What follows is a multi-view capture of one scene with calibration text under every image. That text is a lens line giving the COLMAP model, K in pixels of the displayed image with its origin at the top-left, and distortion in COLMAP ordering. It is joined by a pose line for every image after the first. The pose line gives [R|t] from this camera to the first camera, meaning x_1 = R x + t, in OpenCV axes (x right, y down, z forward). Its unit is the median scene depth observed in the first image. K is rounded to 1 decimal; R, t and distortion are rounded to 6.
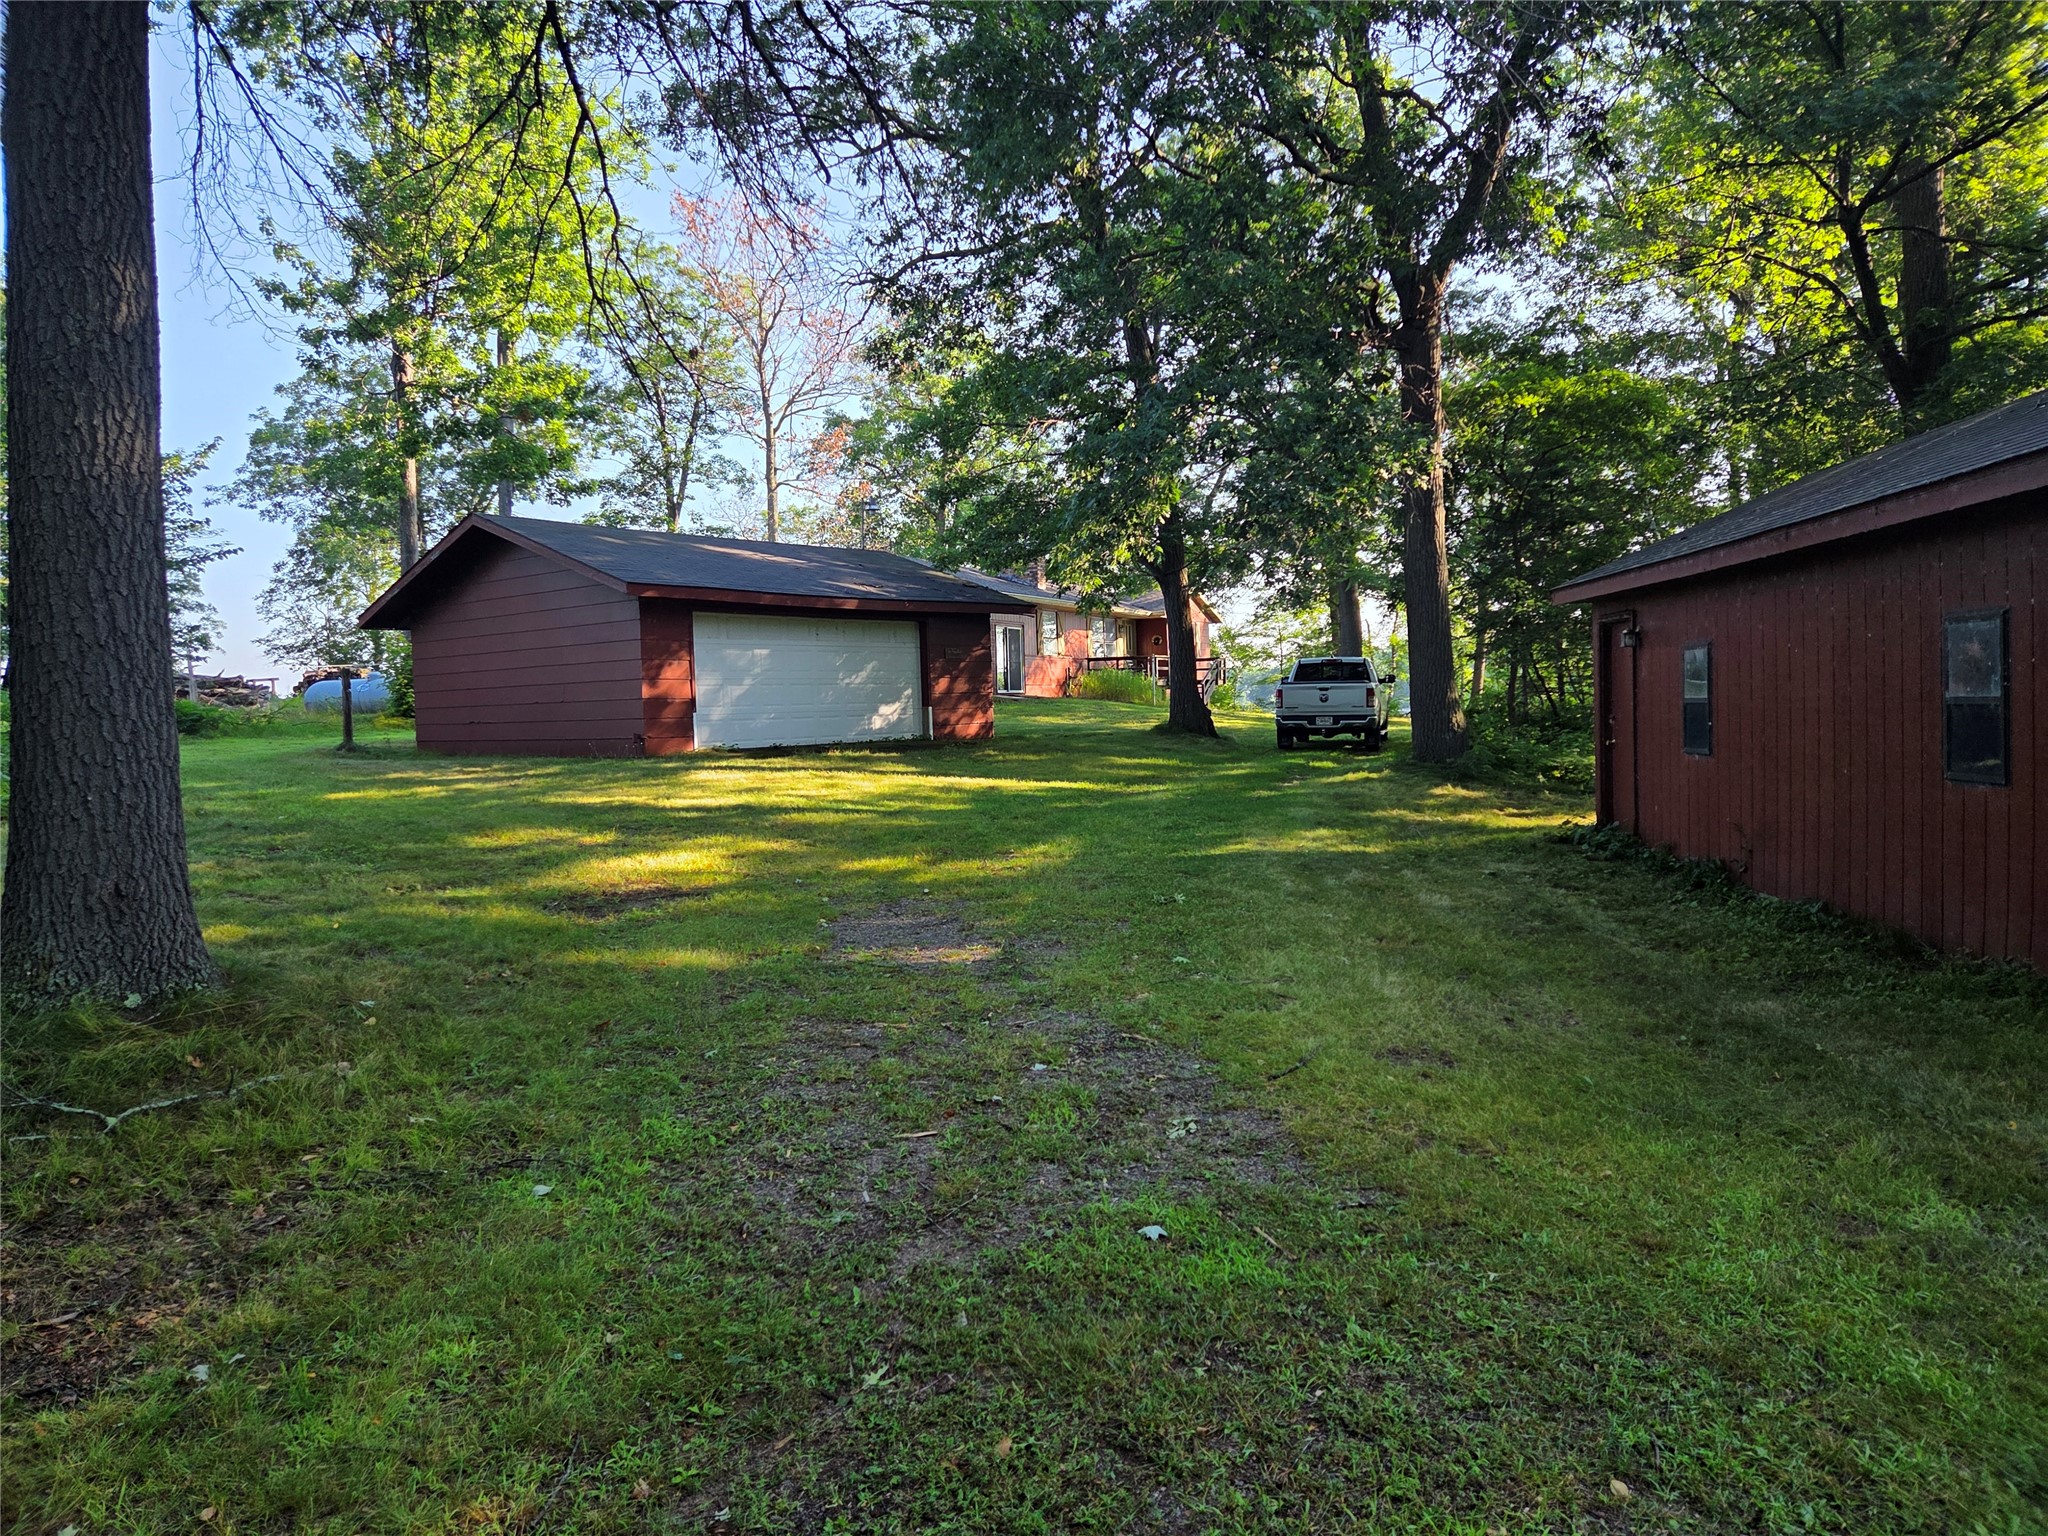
lens RADIAL K [[1321.6, 0, 1024.0], [0, 1321.6, 768.0], [0, 0, 1]] dist [0.132716, -0.138732]
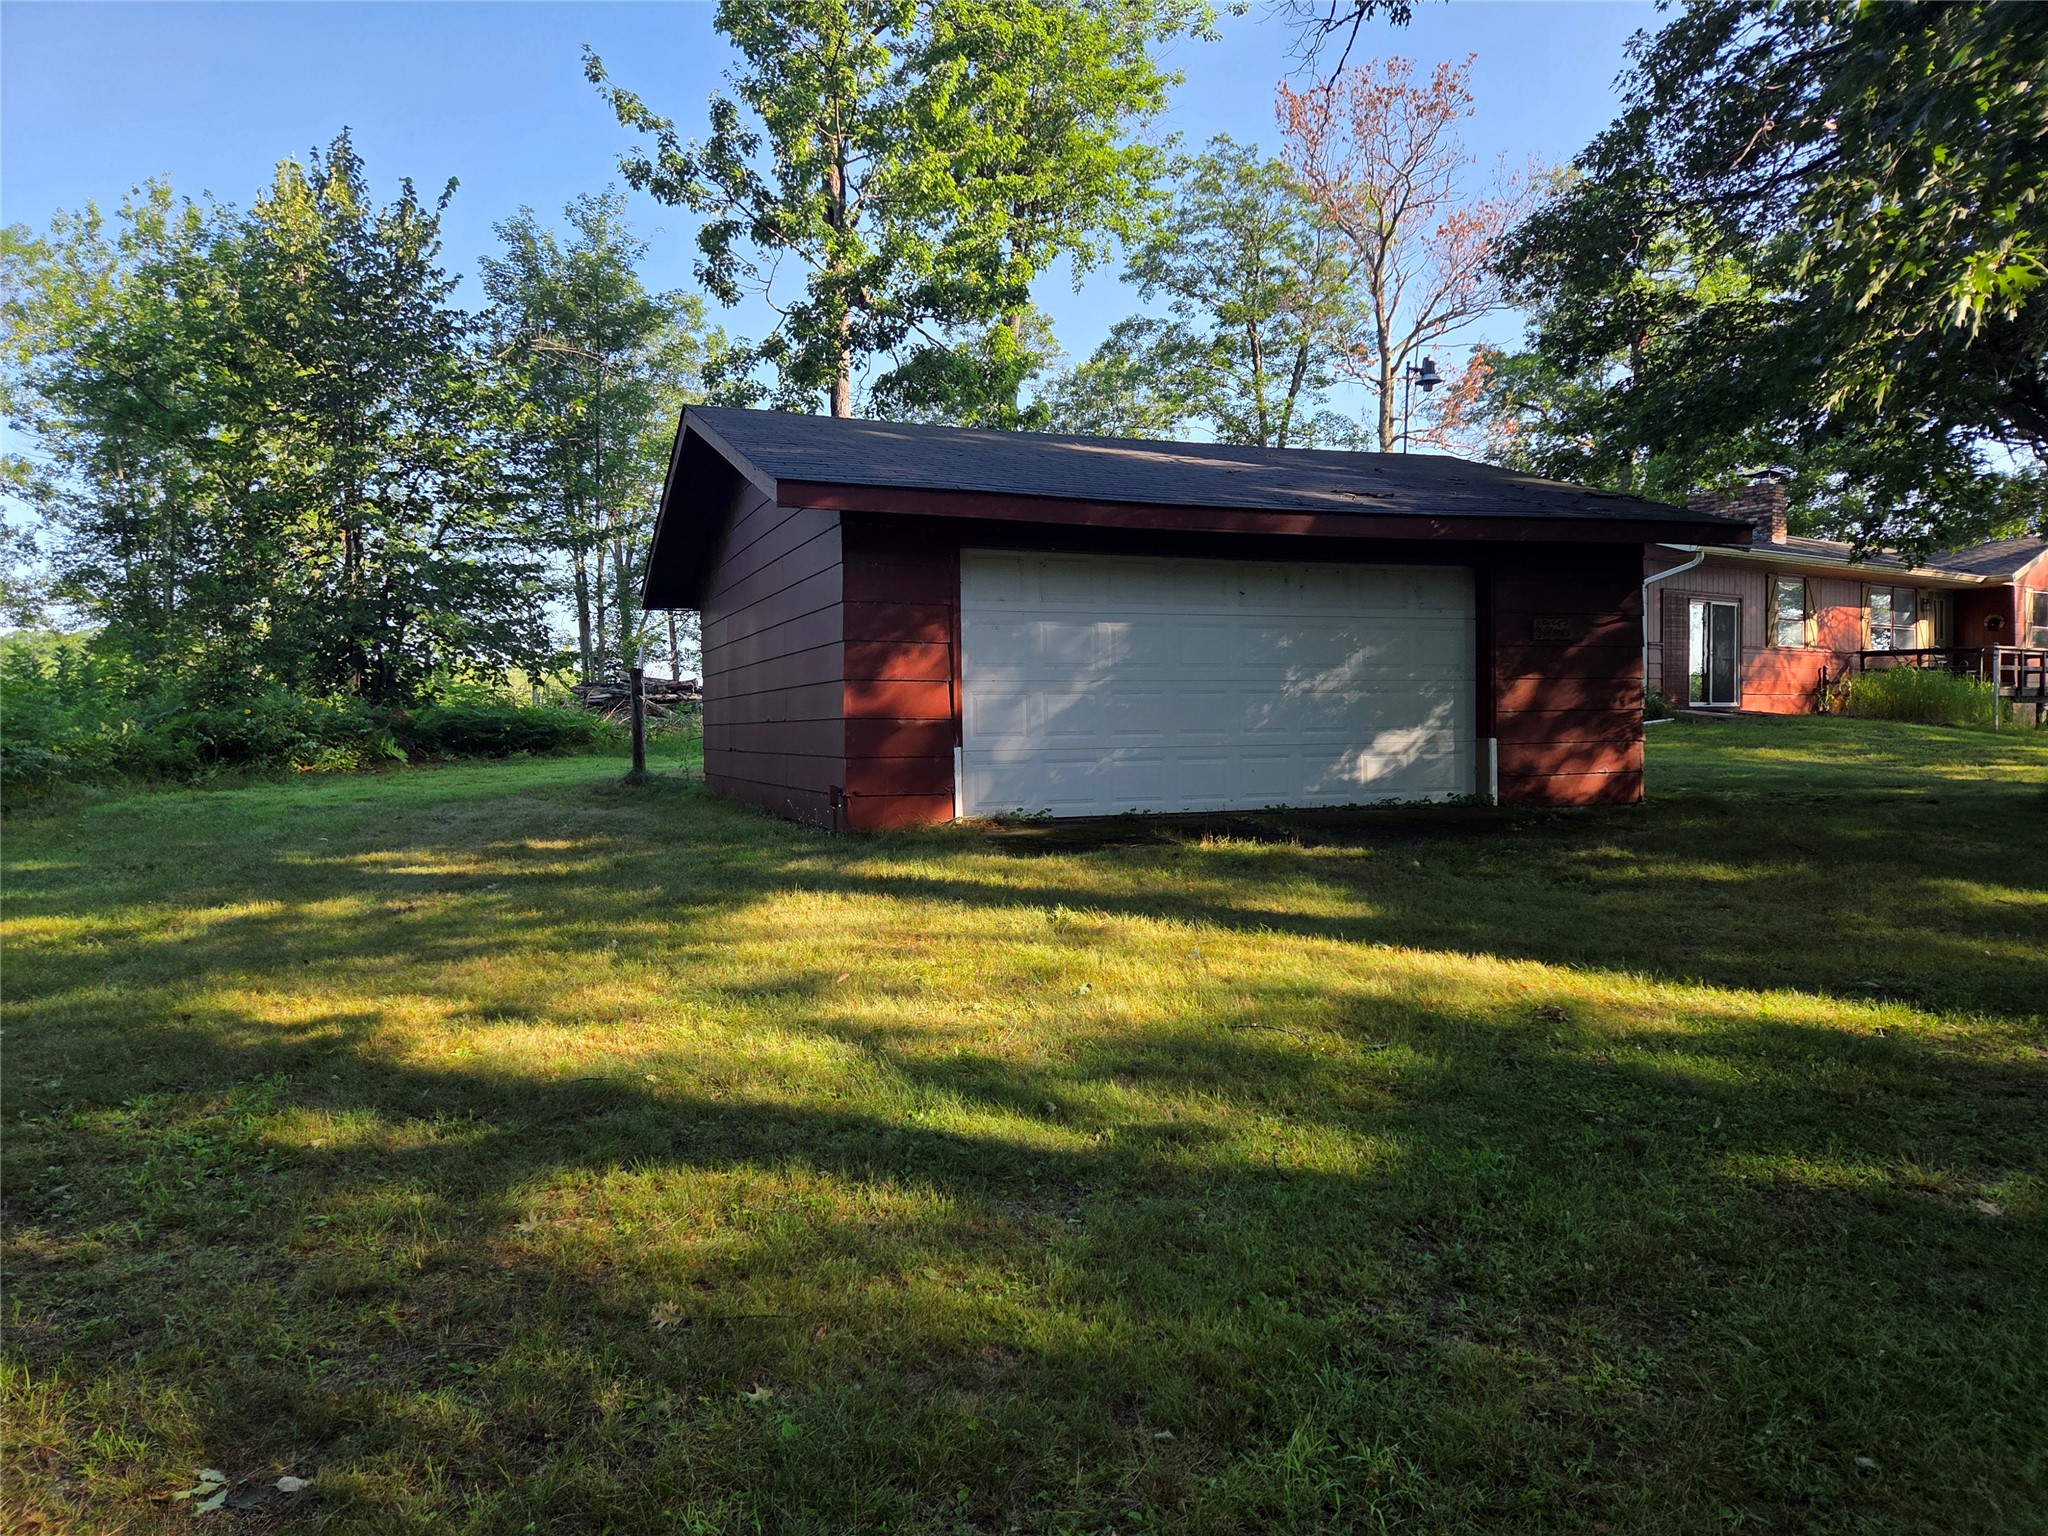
lens RADIAL K [[1321.6, 0, 1024.0], [0, 1321.6, 768.0], [0, 0, 1]] dist [0.132716, -0.138732]
pose [[0.880305, 0.034606, -0.473145, 0.008109], [-0.037281, 0.999298, 0.003725, -0.019250], [0.472942, 0.014360, 0.880977, 0.302742]]
